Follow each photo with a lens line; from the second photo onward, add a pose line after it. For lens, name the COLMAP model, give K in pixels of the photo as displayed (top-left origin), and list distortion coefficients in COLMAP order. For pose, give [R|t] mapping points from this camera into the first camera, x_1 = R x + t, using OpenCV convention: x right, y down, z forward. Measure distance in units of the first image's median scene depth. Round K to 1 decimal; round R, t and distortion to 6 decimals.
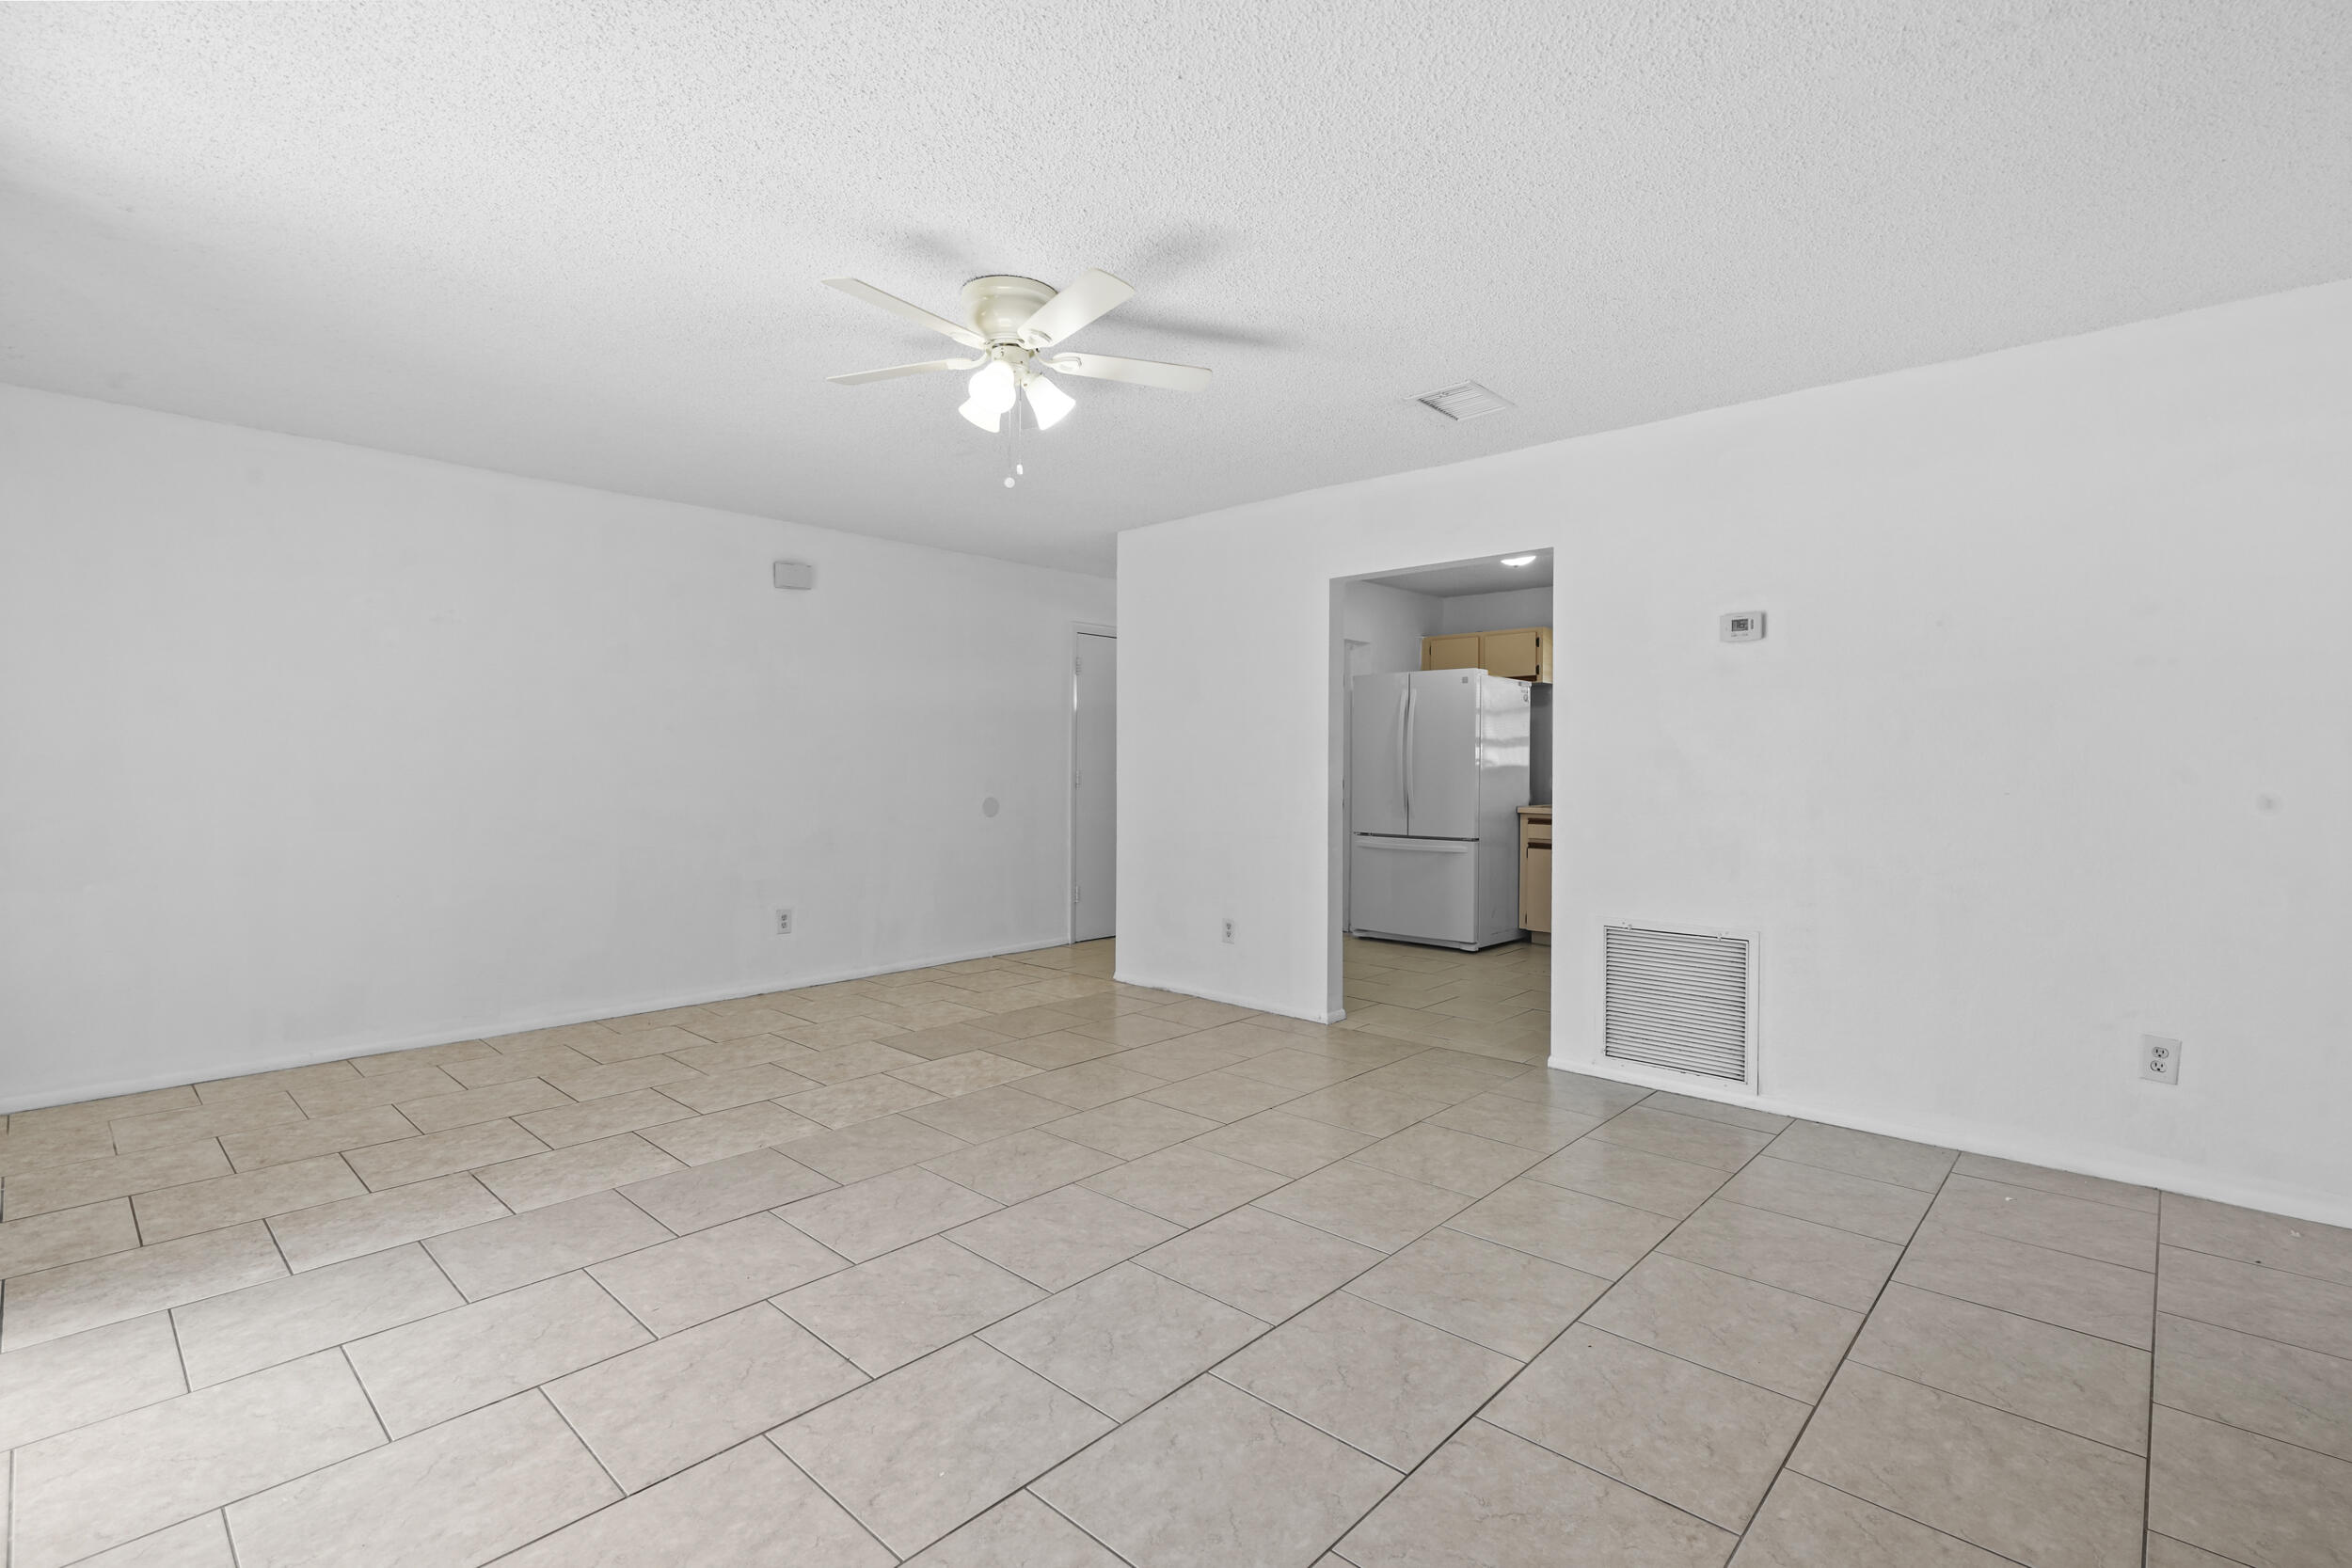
lens RADIAL K [[1061.5, 0, 1176.0], [0, 1061.5, 784.0], [0, 0, 1]] dist [0.003484, 0.000278]
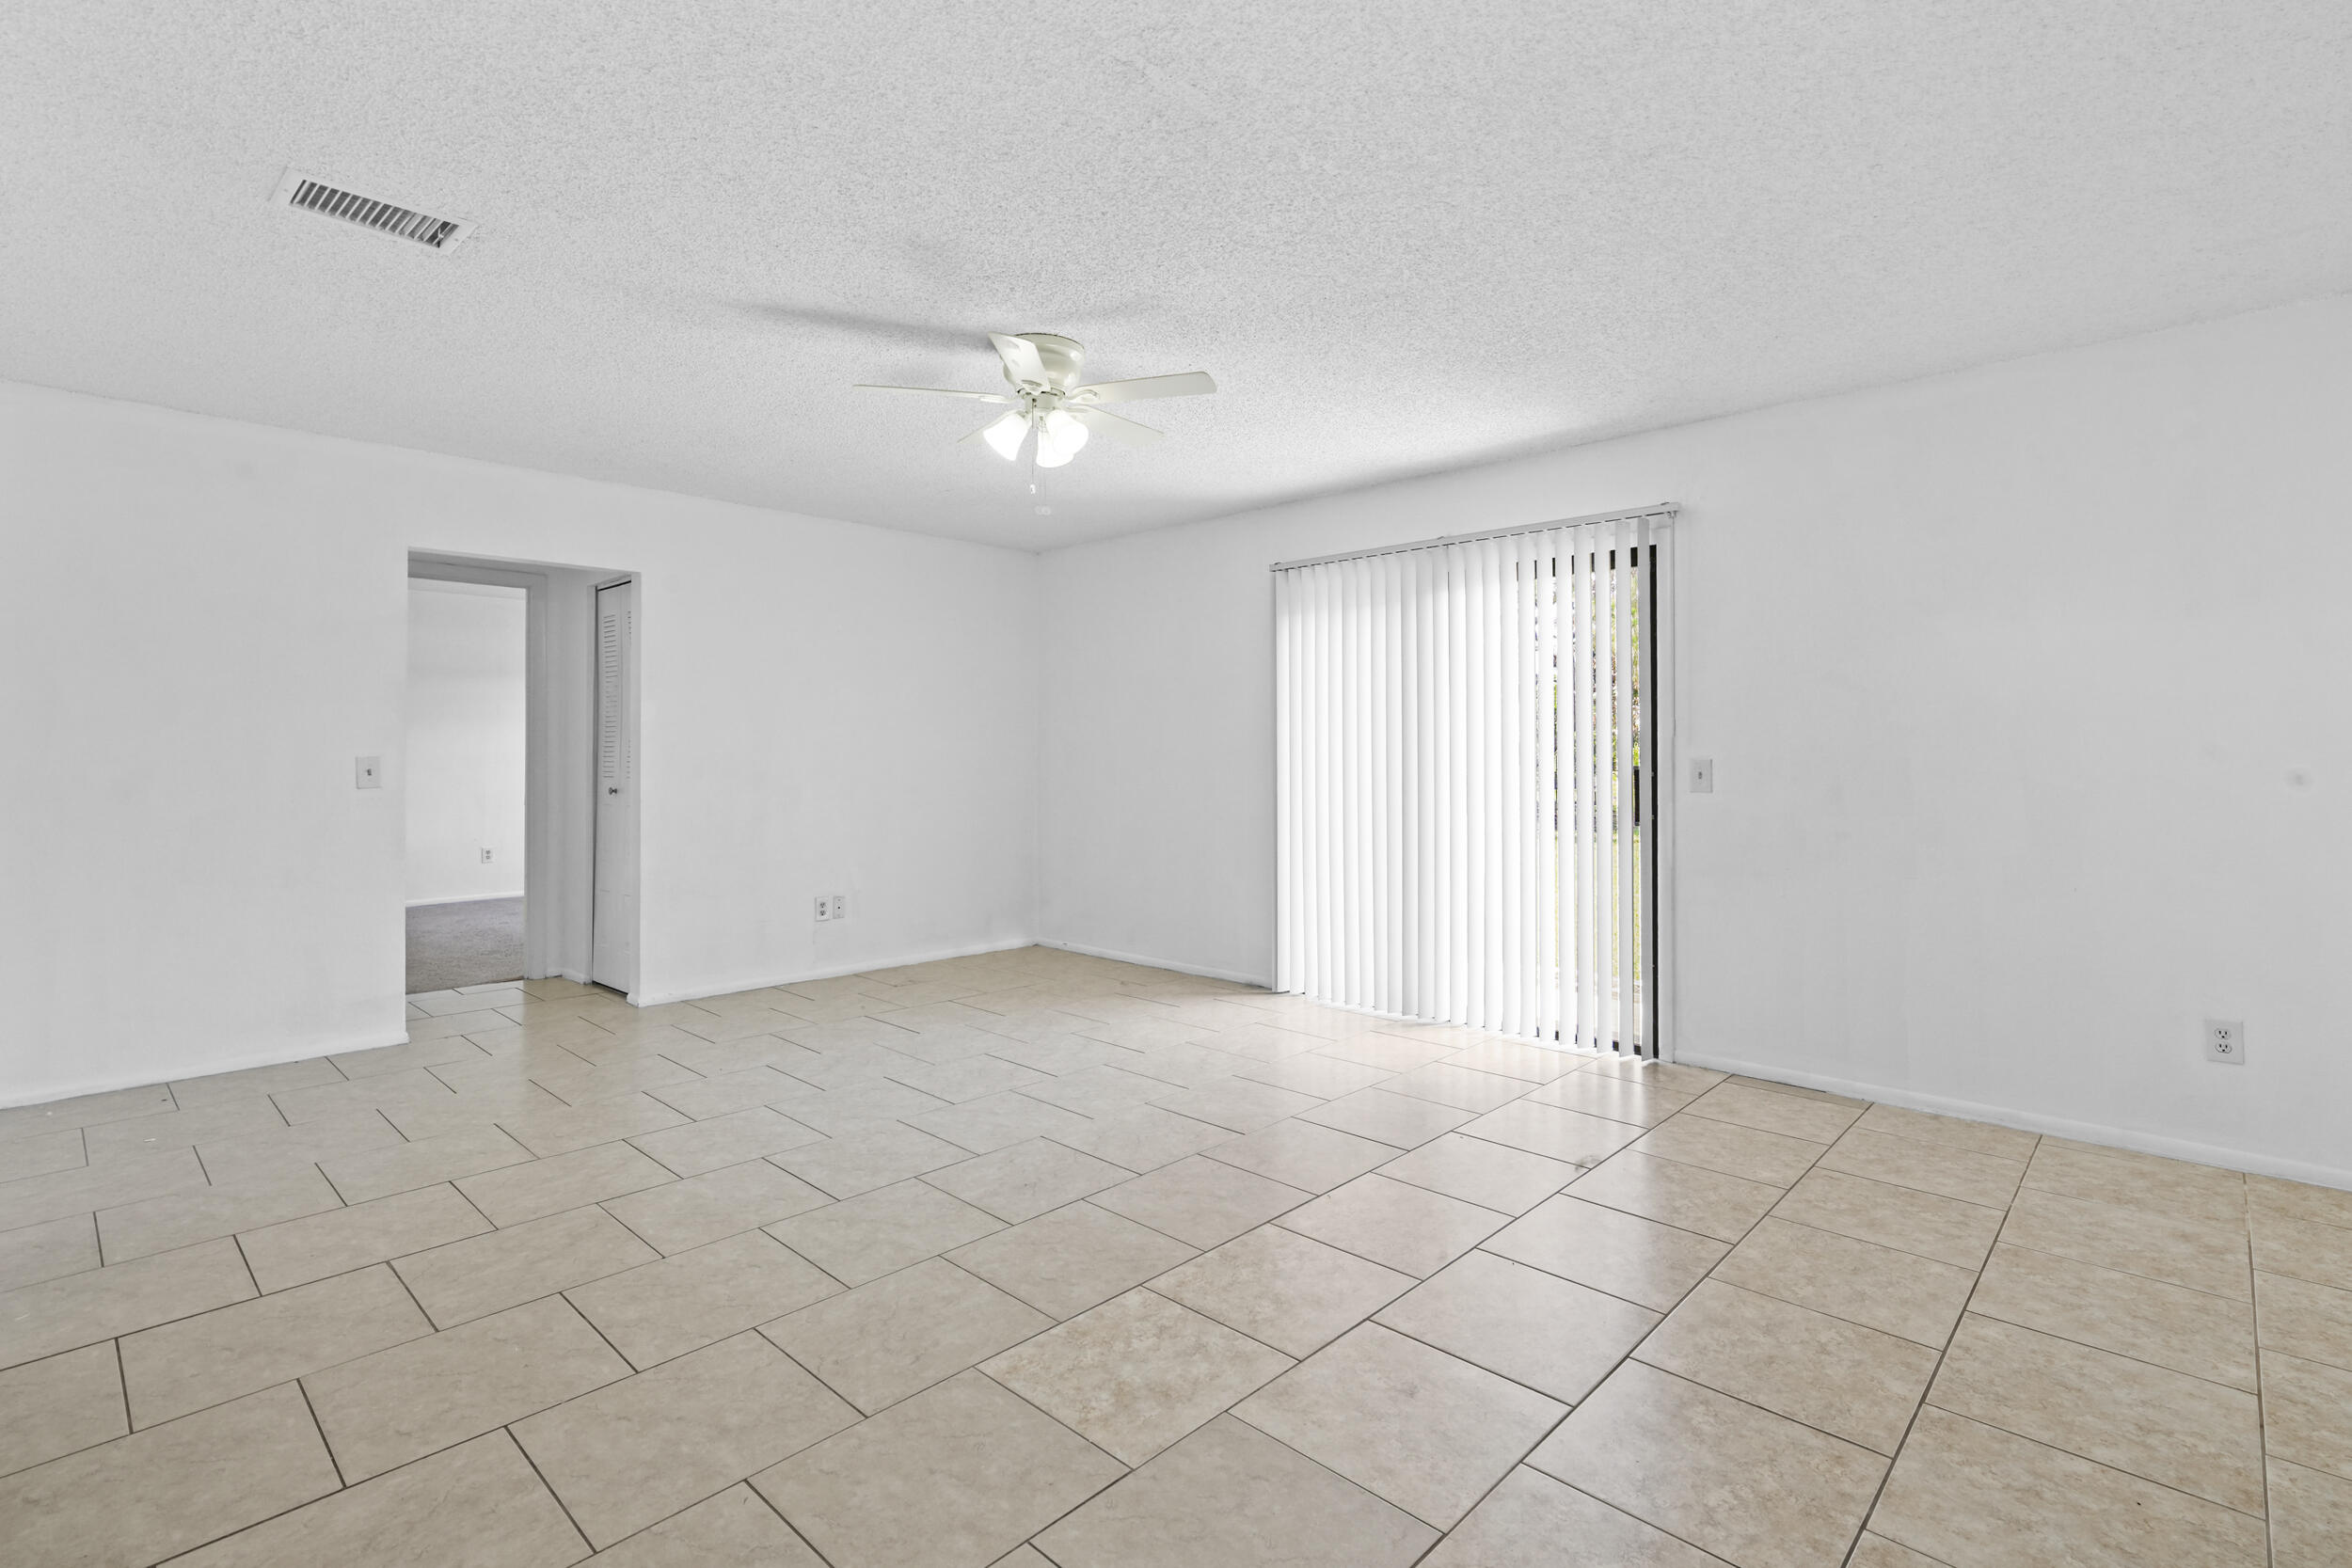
lens RADIAL K [[1098.9, 0, 1171.2], [0, 1098.9, 746.5], [0, 0, 1]] dist [-0.002966, -0.000023]
pose [[-0.999817, -0.002108, 0.019020, -0.261733], [-0.001833, 0.999894, 0.014470, -0.035625], [-0.019048, 0.014433, -0.999714, 1.776844]]
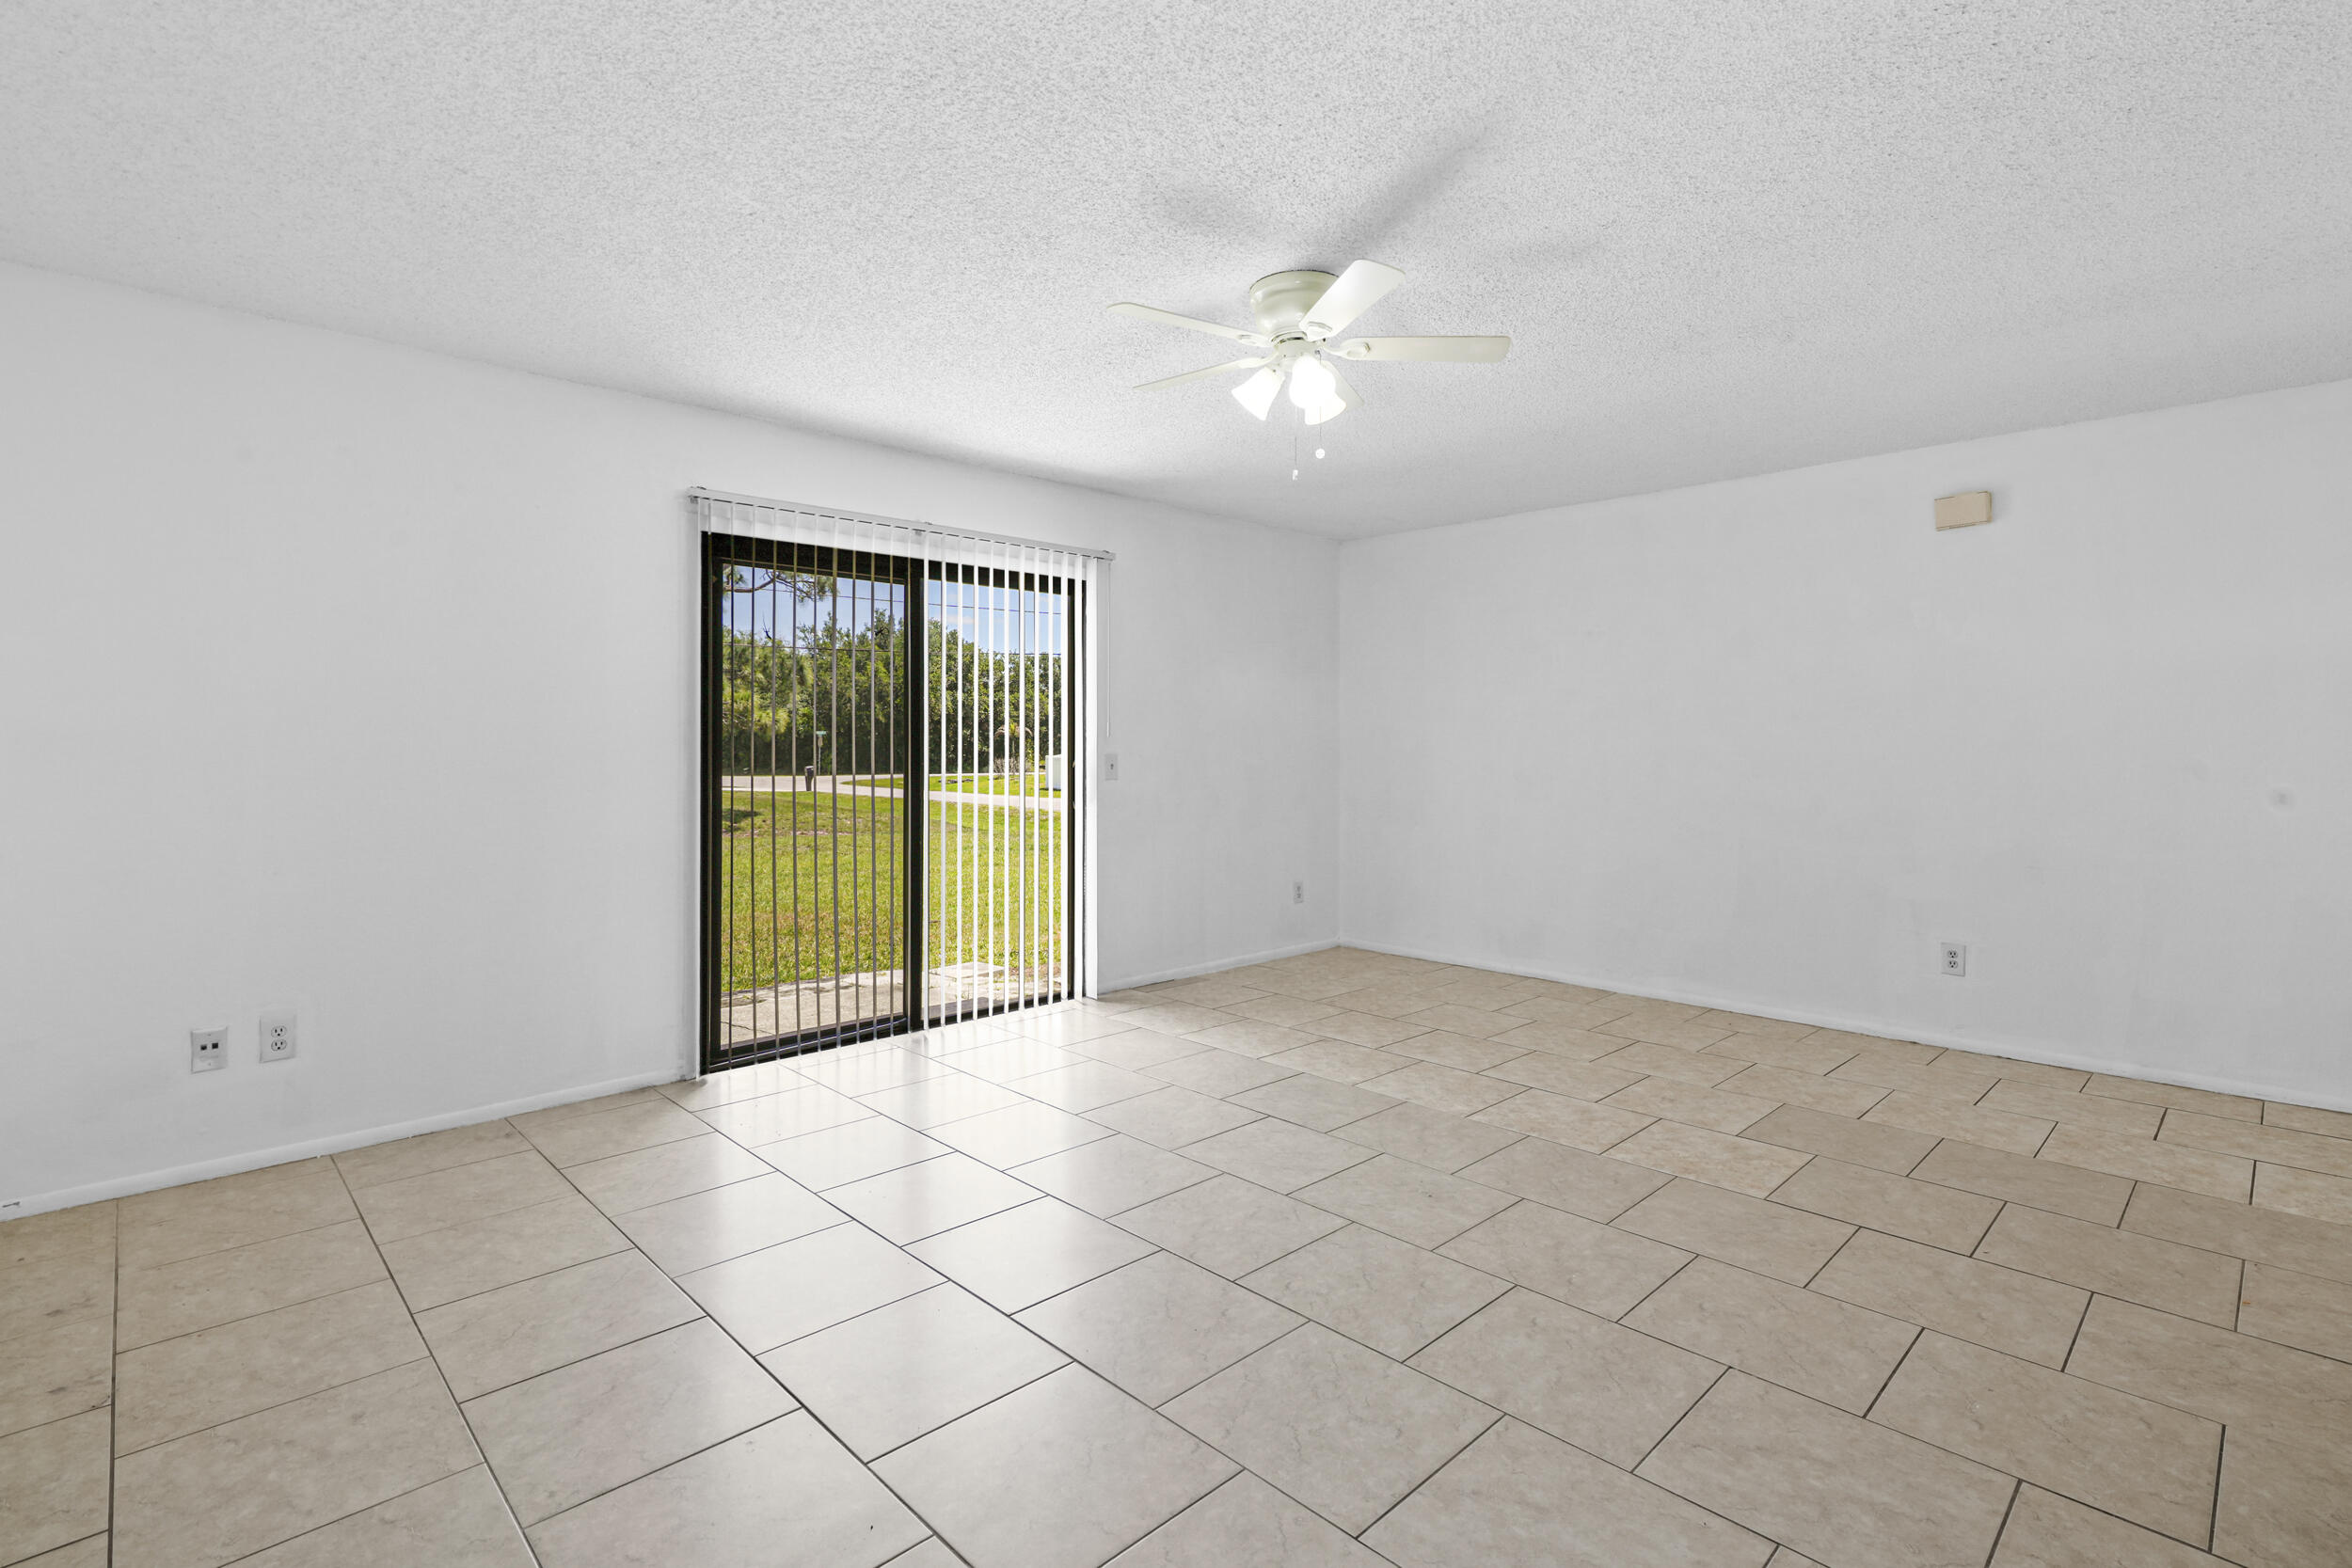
lens RADIAL K [[1109.0, 0, 1197.5], [0, 1109.0, 699.5], [0, 0, 1]] dist [0.000433, -0.000751]
pose [[-0.039667, -0.046150, -0.998147, 0.732960], [-0.022479, 0.998721, -0.045283, -0.013293], [0.998960, 0.020641, -0.040654, 0.771792]]
